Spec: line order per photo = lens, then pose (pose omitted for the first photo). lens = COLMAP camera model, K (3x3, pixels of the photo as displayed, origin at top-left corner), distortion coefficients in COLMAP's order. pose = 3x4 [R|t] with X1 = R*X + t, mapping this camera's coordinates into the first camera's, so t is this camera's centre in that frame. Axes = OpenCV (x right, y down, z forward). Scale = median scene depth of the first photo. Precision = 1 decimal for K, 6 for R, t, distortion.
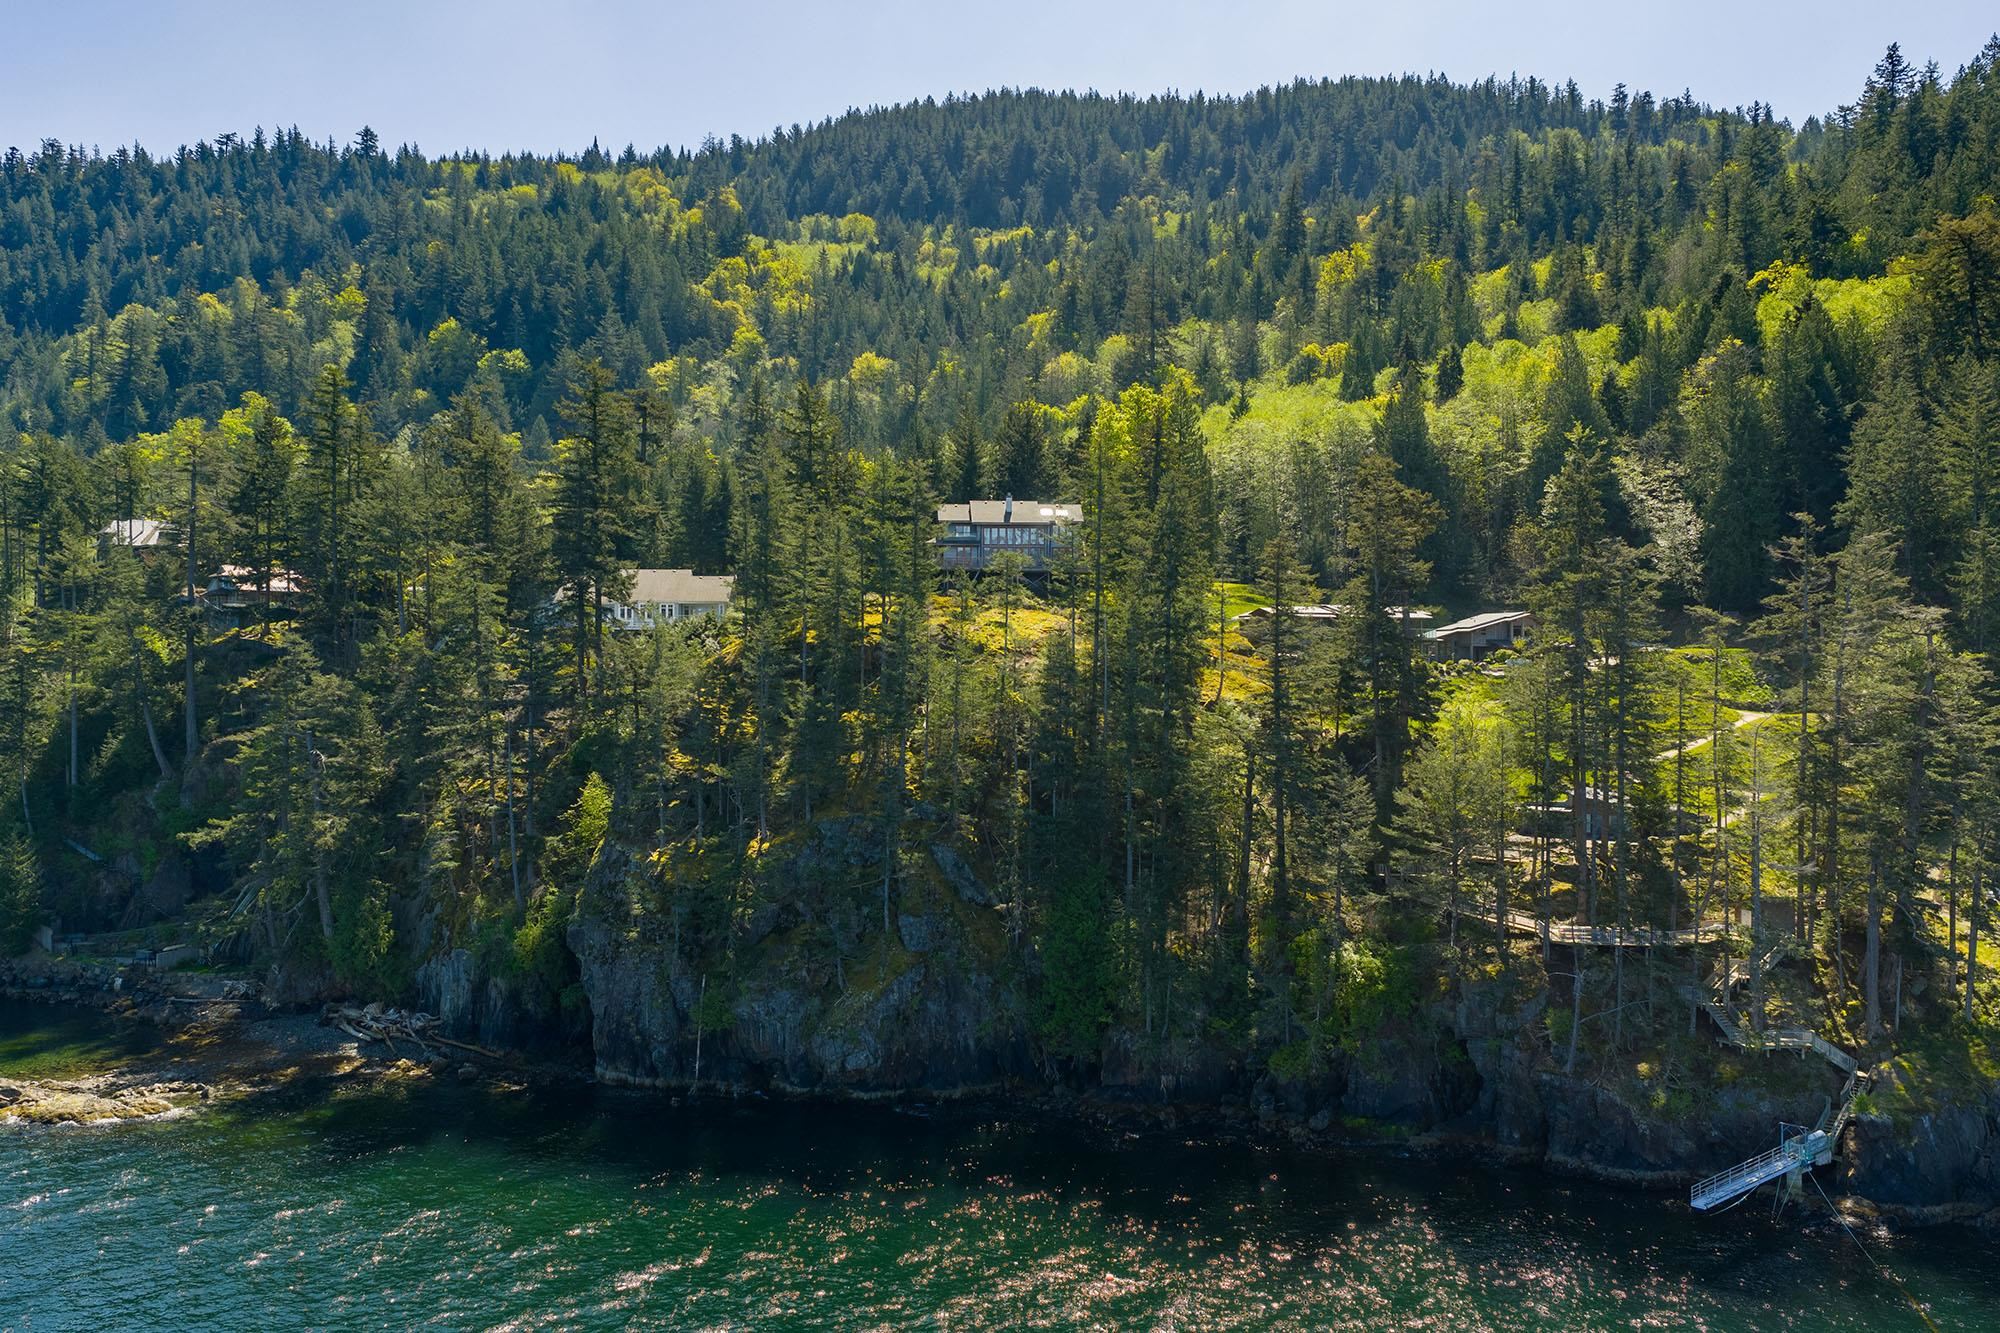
lens RADIAL K [[1675.3, 0, 1000.0], [0, 1675.3, 666.5], [0, 0, 1]] dist [0.001501, -0.002307]
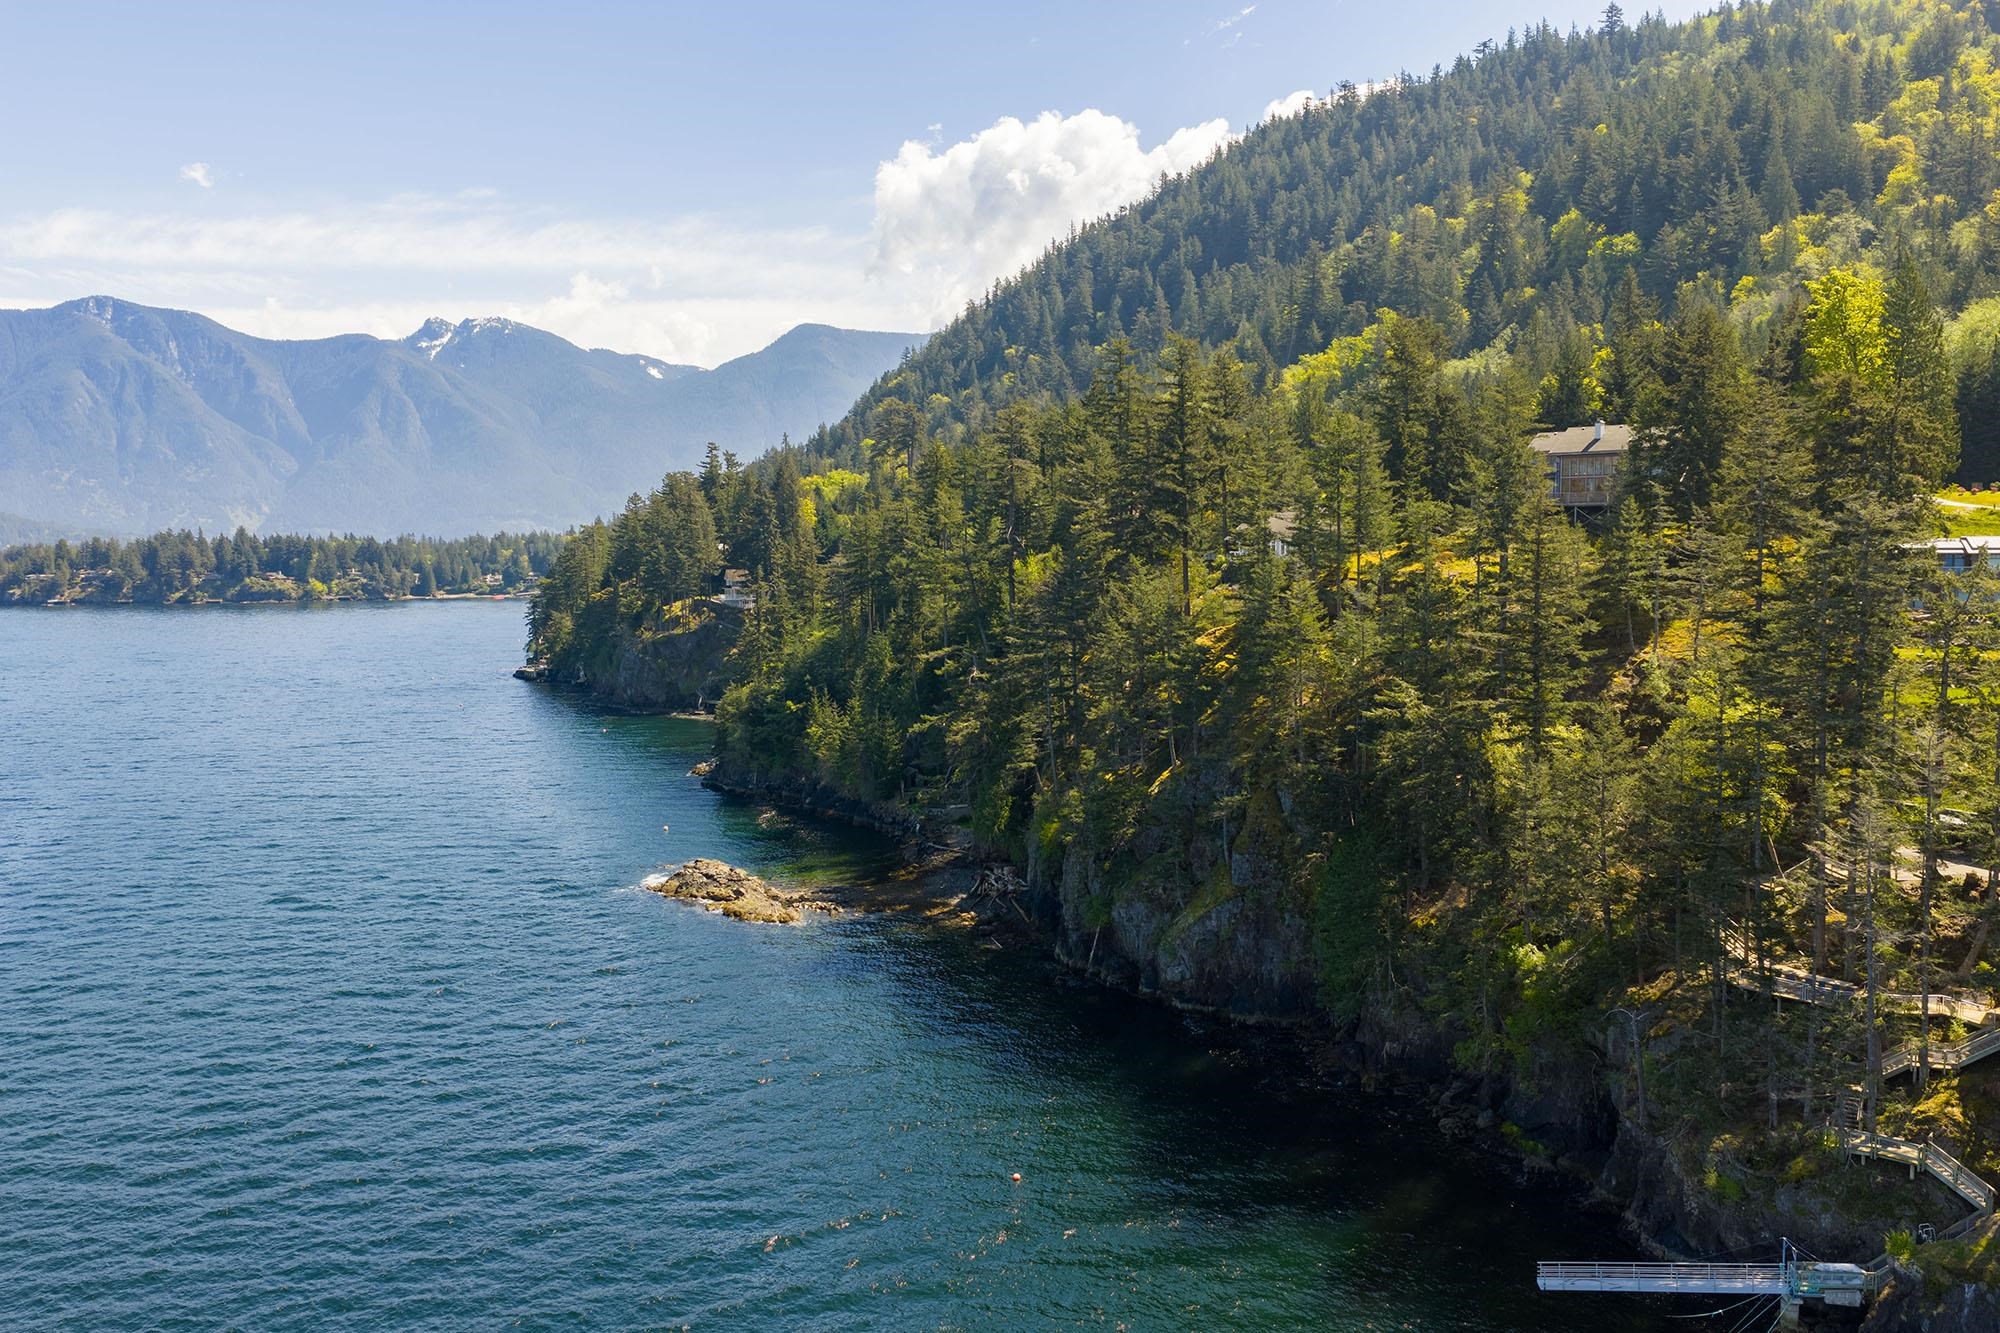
lens RADIAL K [[1675.3, 0, 1000.0], [0, 1675.3, 666.5], [0, 0, 1]] dist [0.001501, -0.002307]
pose [[0.695637, 0.045648, -0.716942, 0.169113], [0.012972, 0.997018, 0.076067, -0.015406], [0.718276, -0.062215, 0.692971, 0.039978]]
